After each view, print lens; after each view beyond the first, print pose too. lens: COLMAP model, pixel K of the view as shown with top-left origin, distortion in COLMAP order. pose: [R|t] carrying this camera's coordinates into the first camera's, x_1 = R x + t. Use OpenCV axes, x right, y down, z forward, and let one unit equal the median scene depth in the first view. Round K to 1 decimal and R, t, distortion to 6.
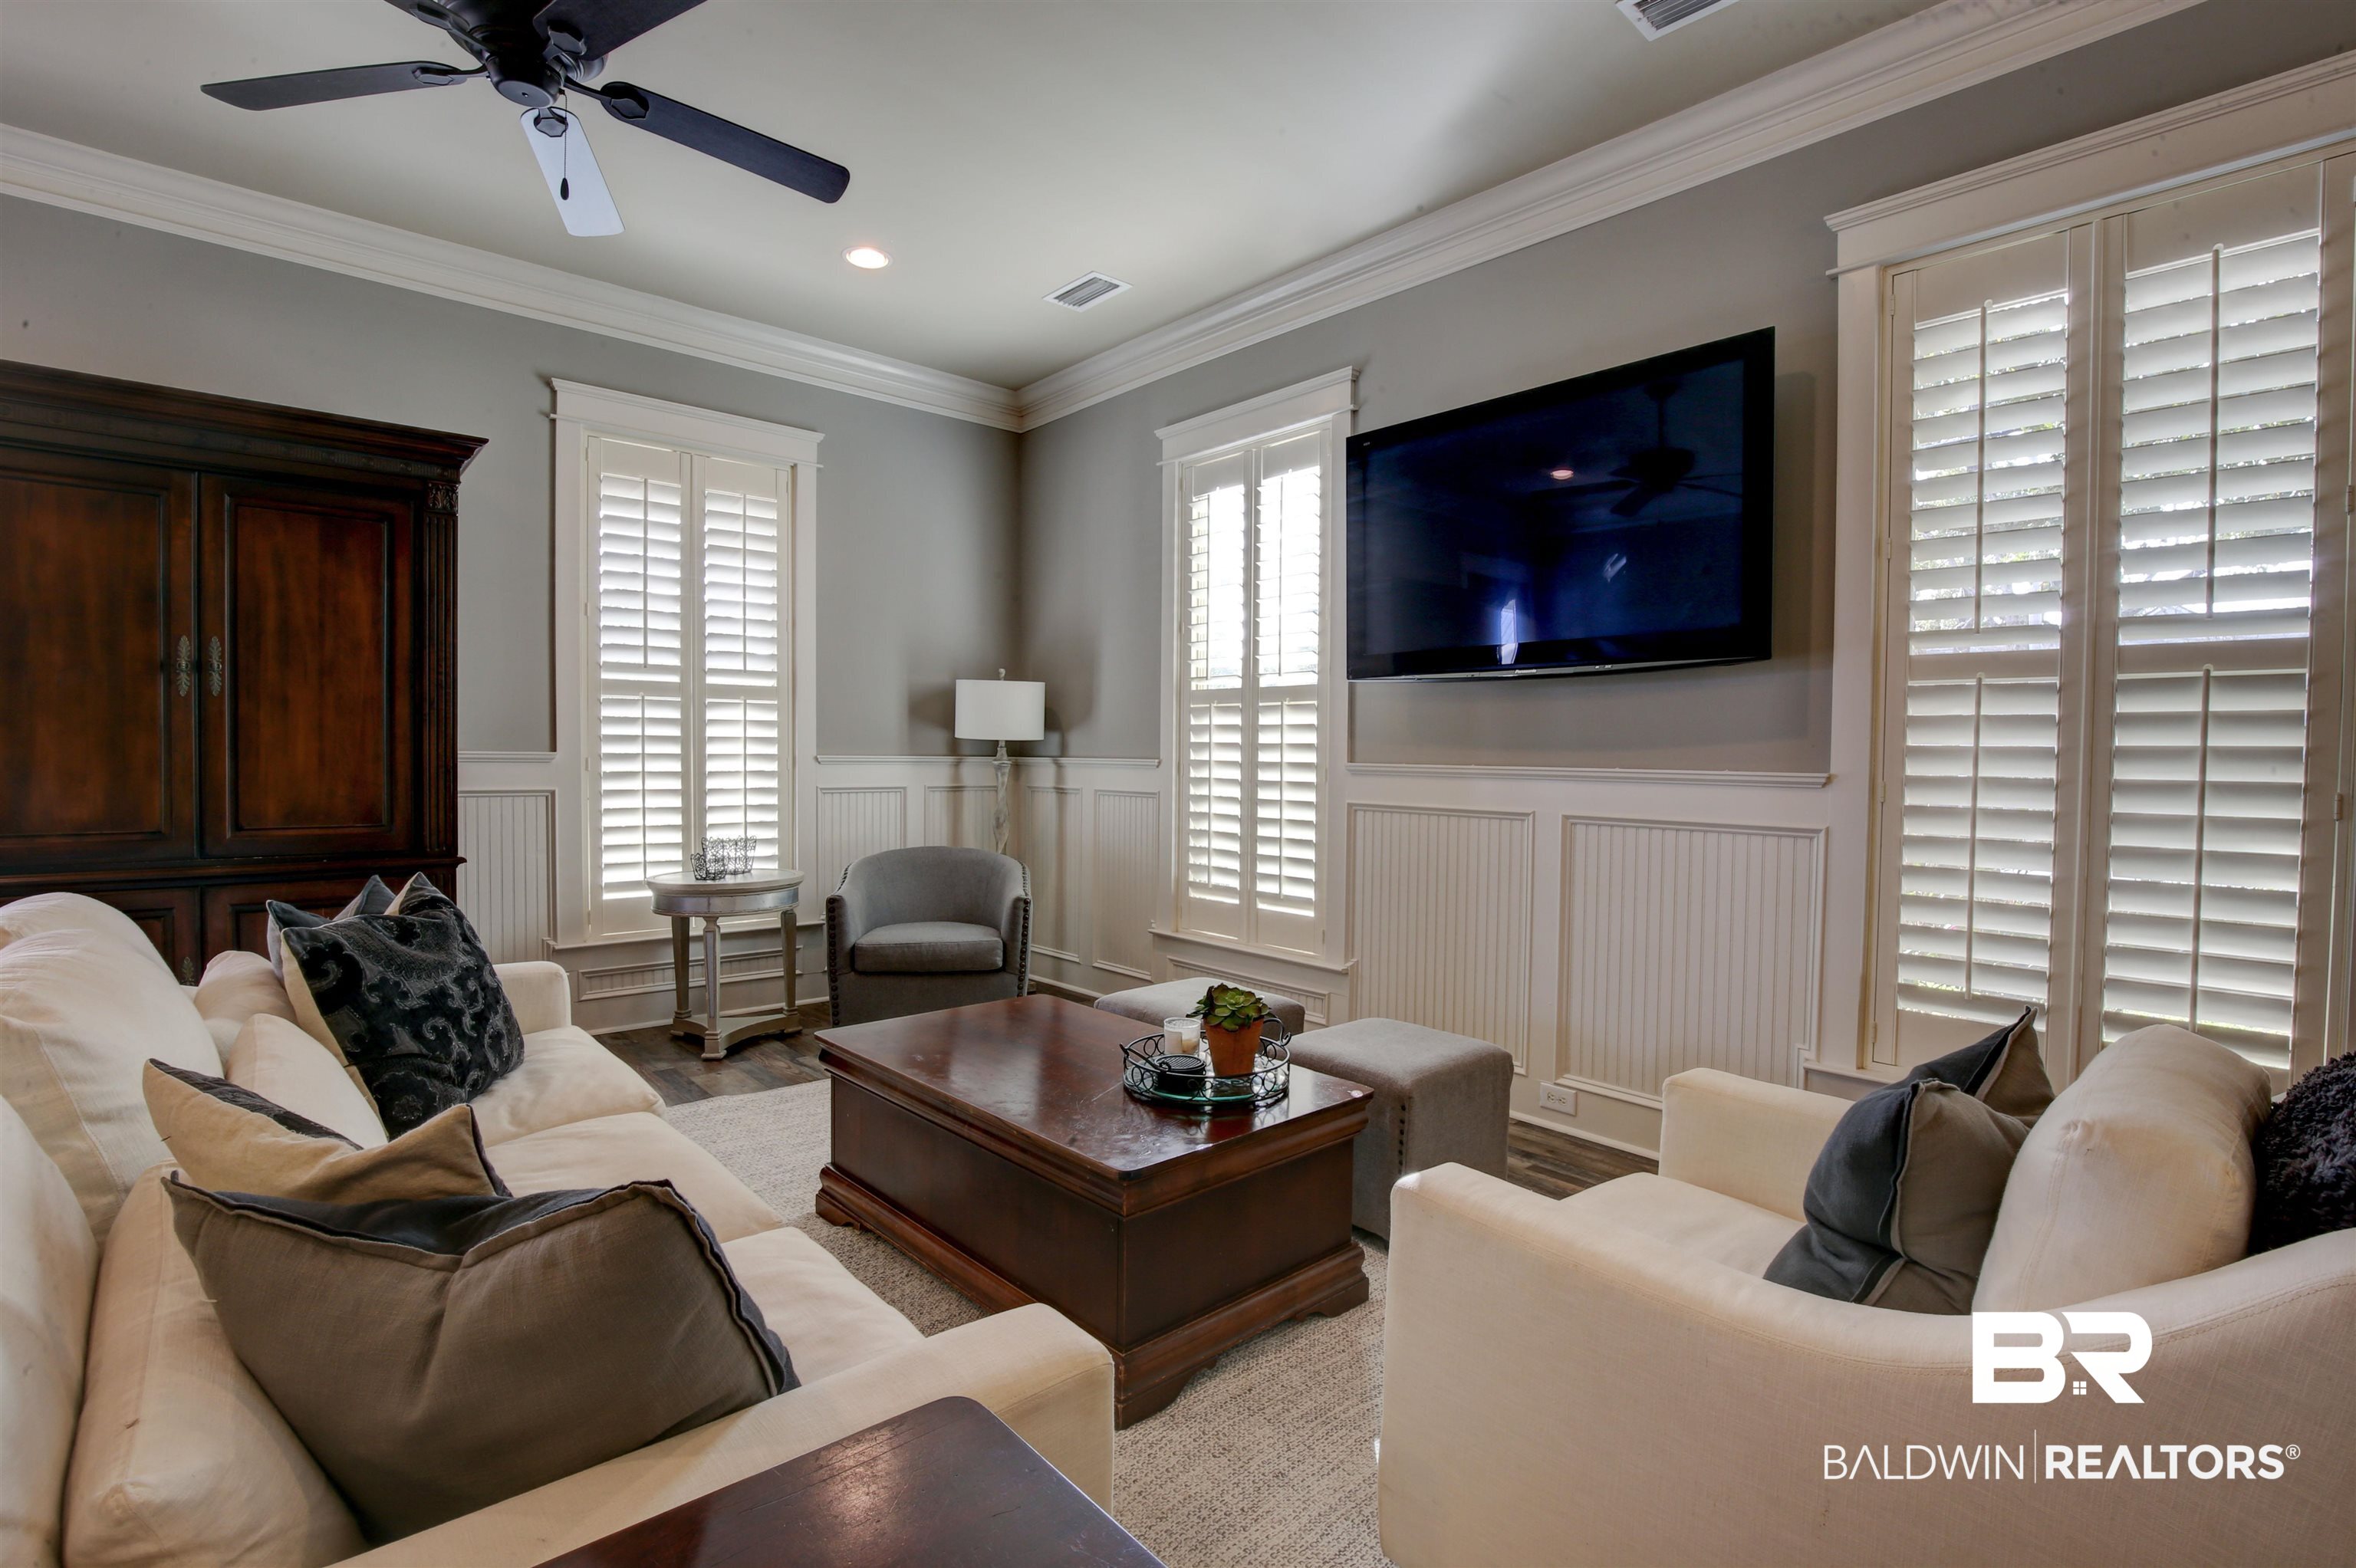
lens RADIAL K [[1089.7, 0, 1178.0], [0, 1089.7, 784.0], [0, 0, 1]] dist [-0.026567, -0.000608]
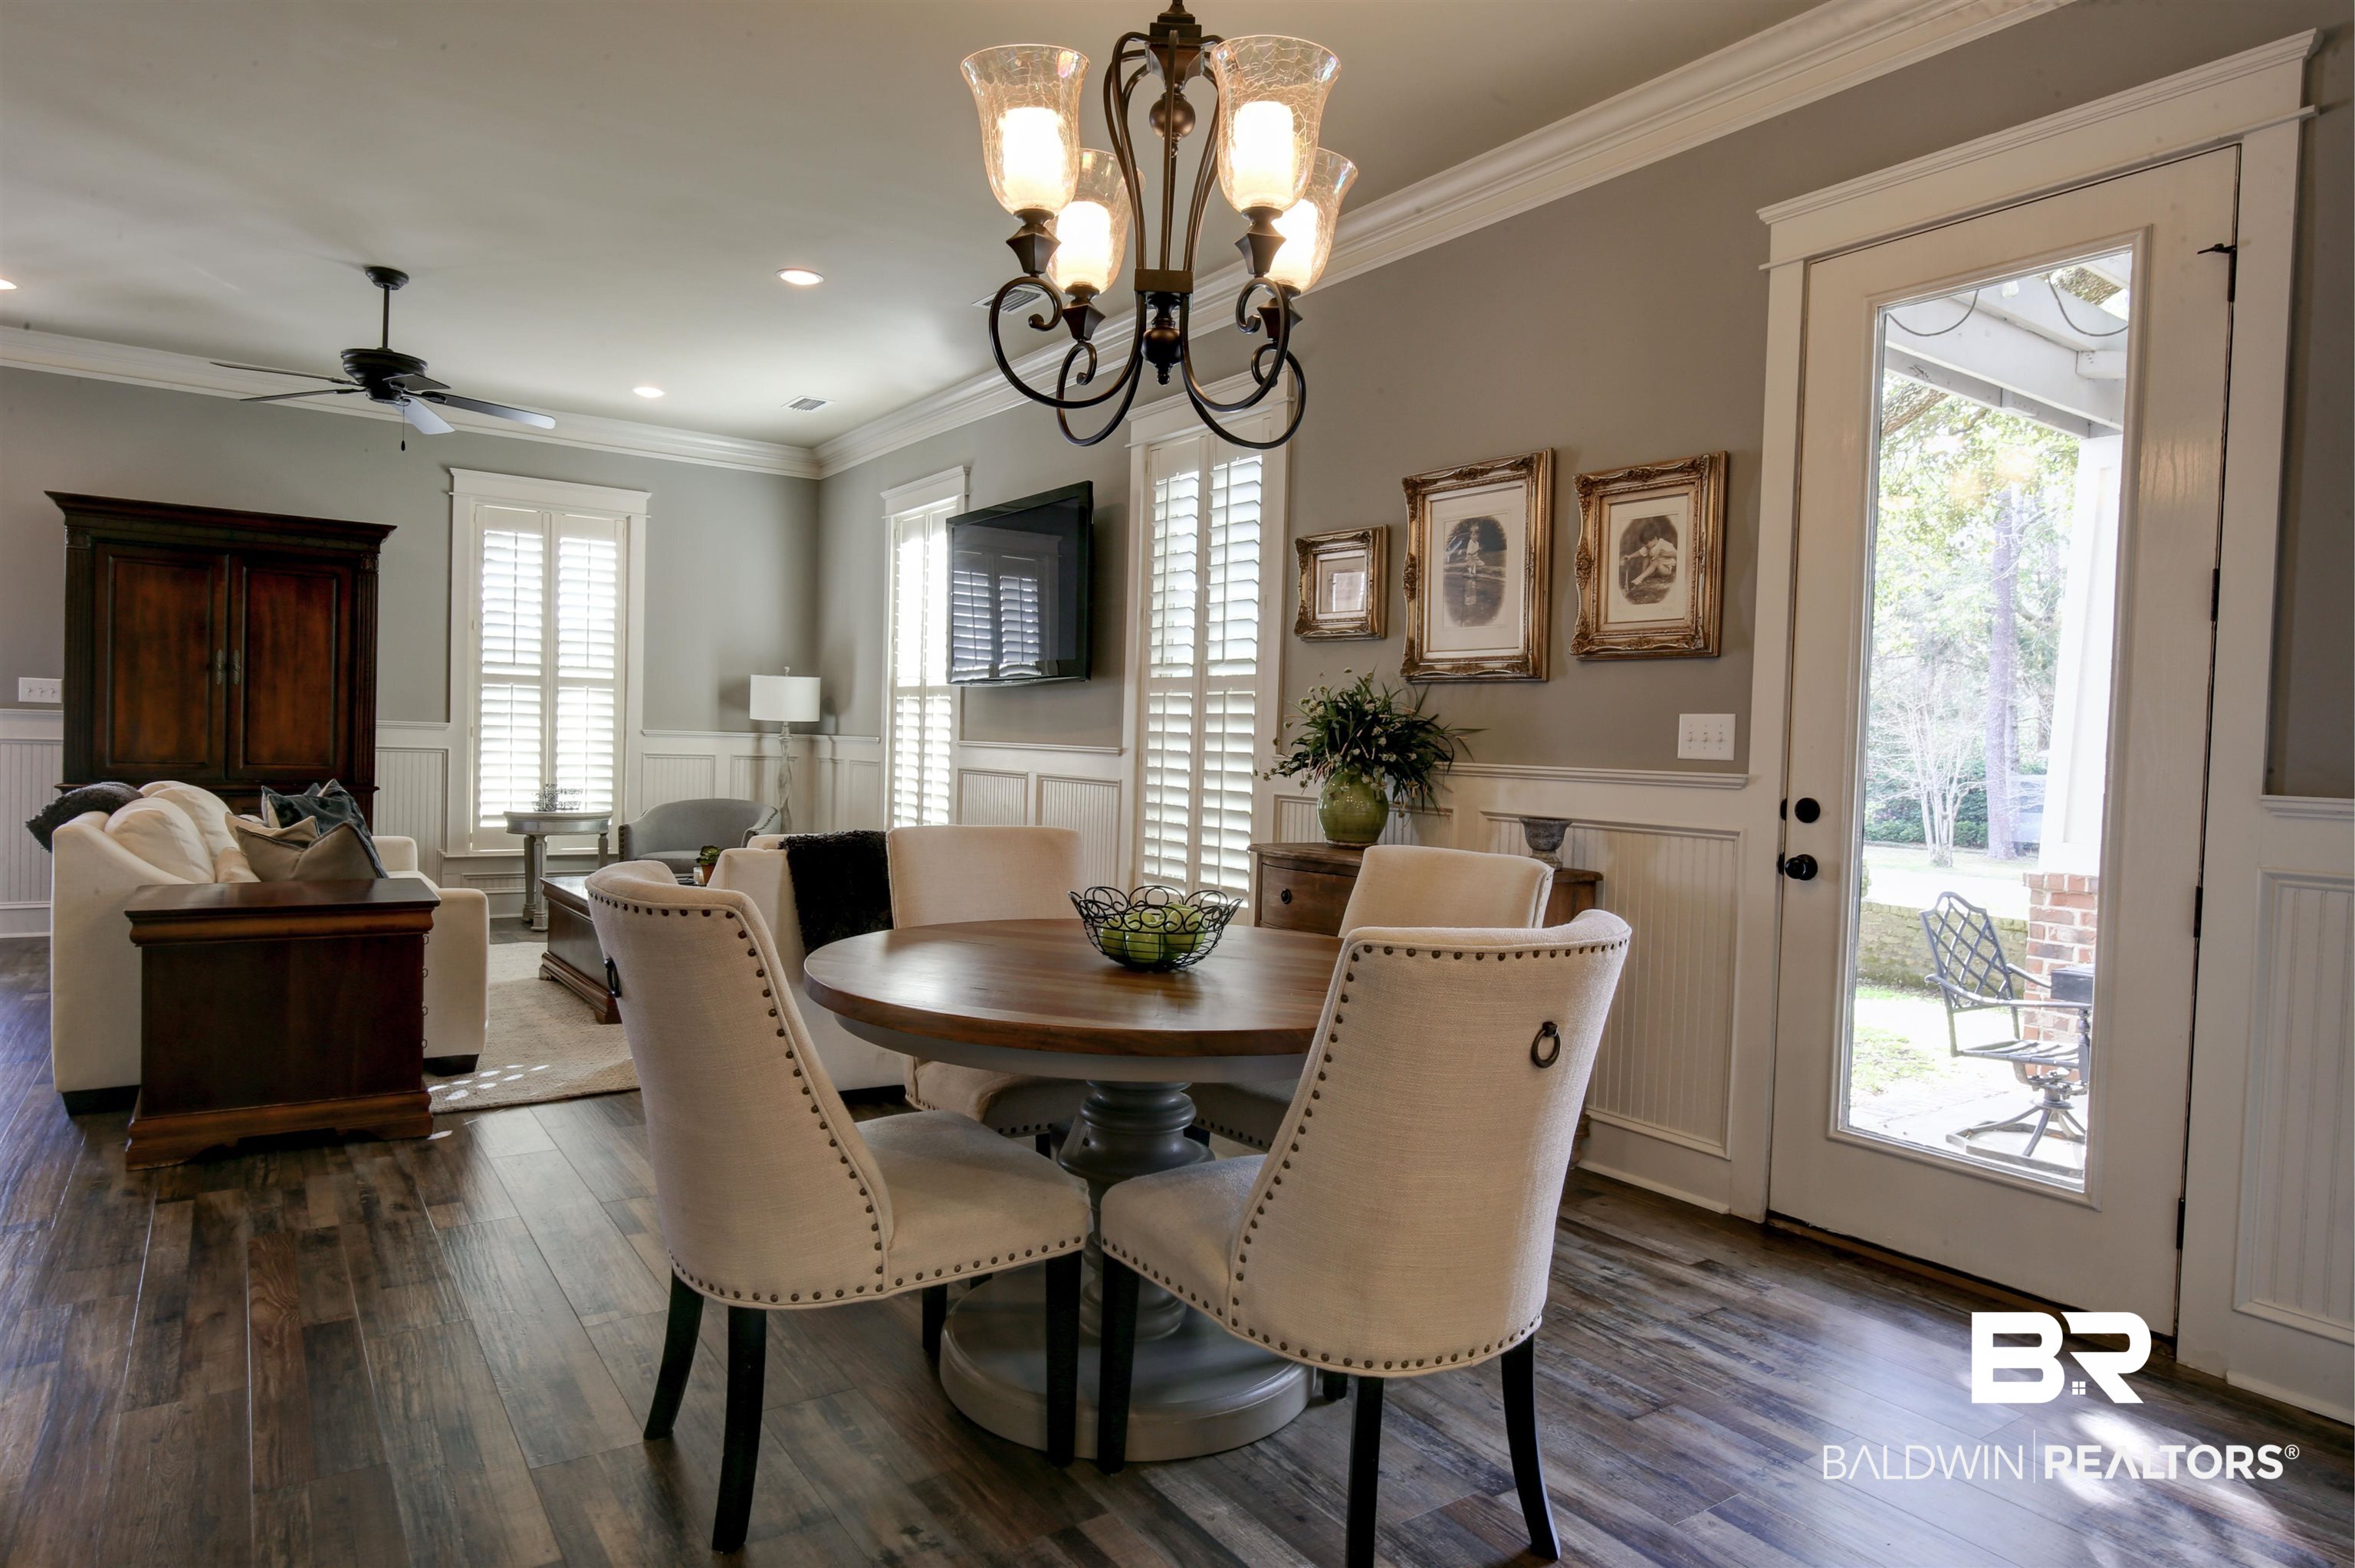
lens RADIAL K [[1369.5, 0, 1202.2], [0, 1369.5, 790.4], [0, 0, 1]] dist [-0.027750, 0.000474]
pose [[0.994502, 0.023334, -0.102083, 0.631055], [-0.023121, 0.999727, 0.003270, 0.032322], [0.102131, -0.000892, 0.994771, -0.729033]]
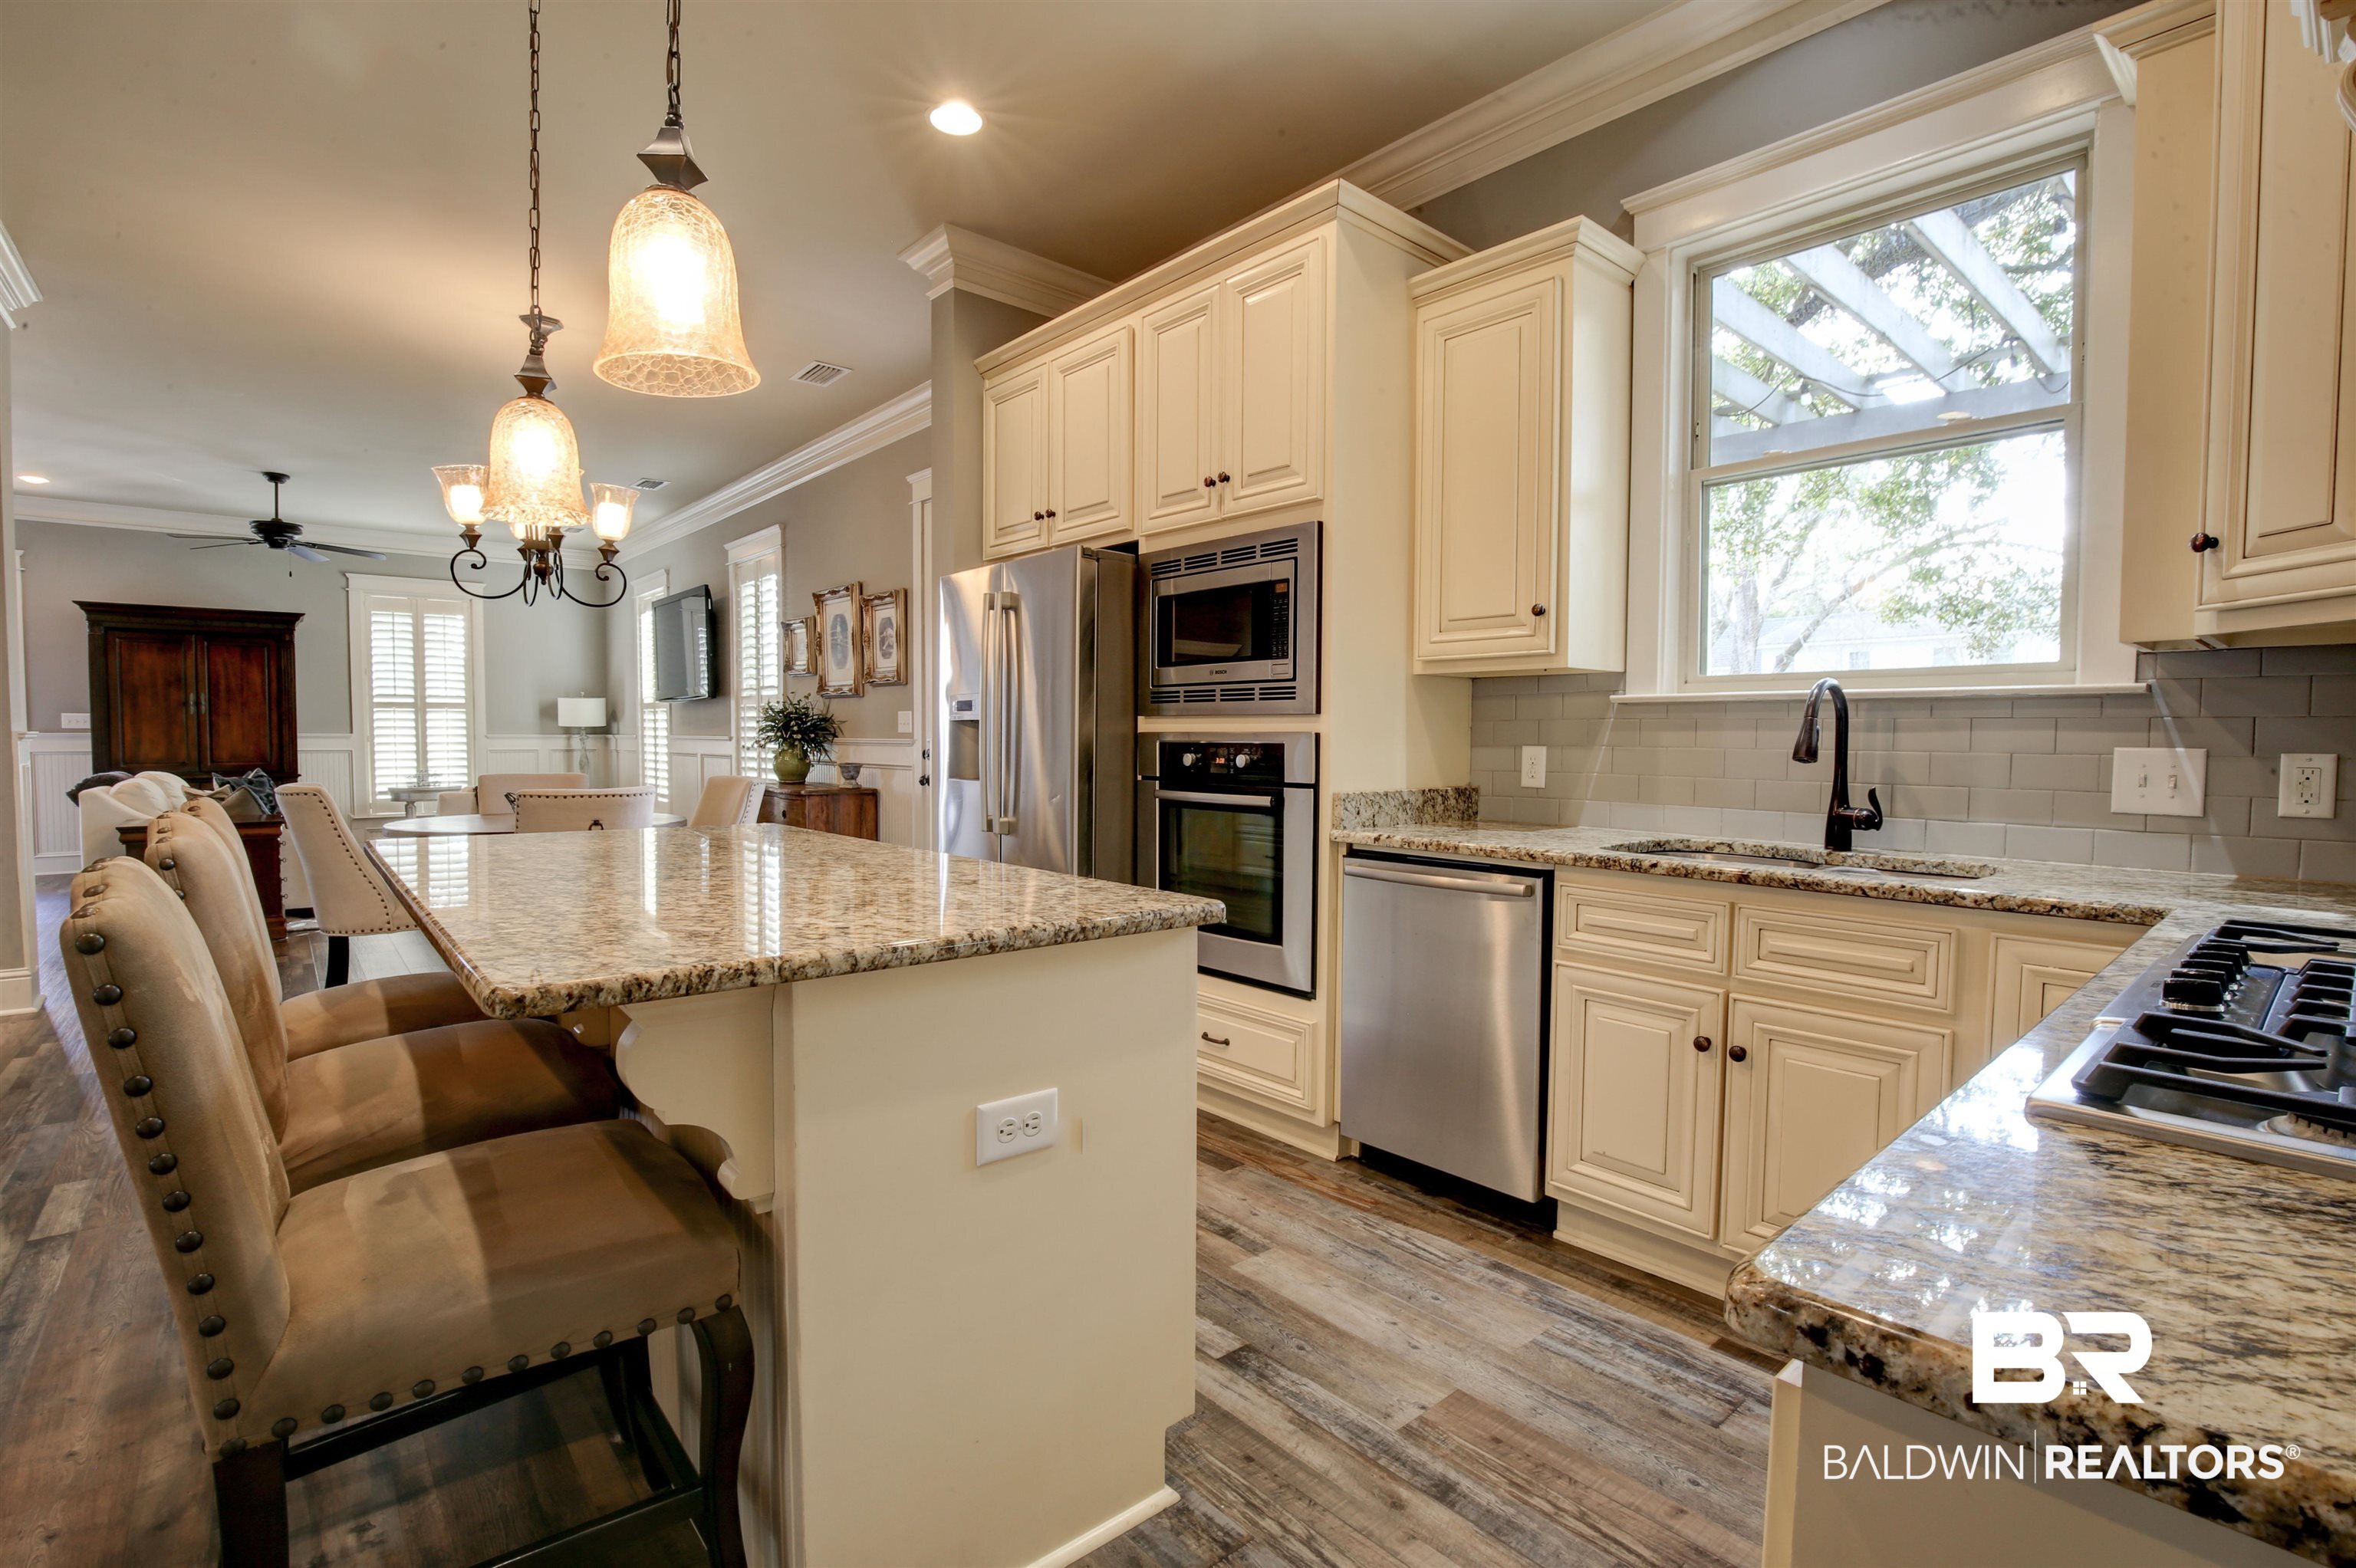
lens RADIAL K [[1089.7, 0, 1178.0], [0, 1089.7, 784.0], [0, 0, 1]] dist [-0.026567, -0.000608]
pose [[0.999814, -0.007407, -0.017825, 1.244789], [0.007672, 0.999860, 0.014854, 0.057891], [0.017712, -0.014988, 0.999731, -1.280180]]
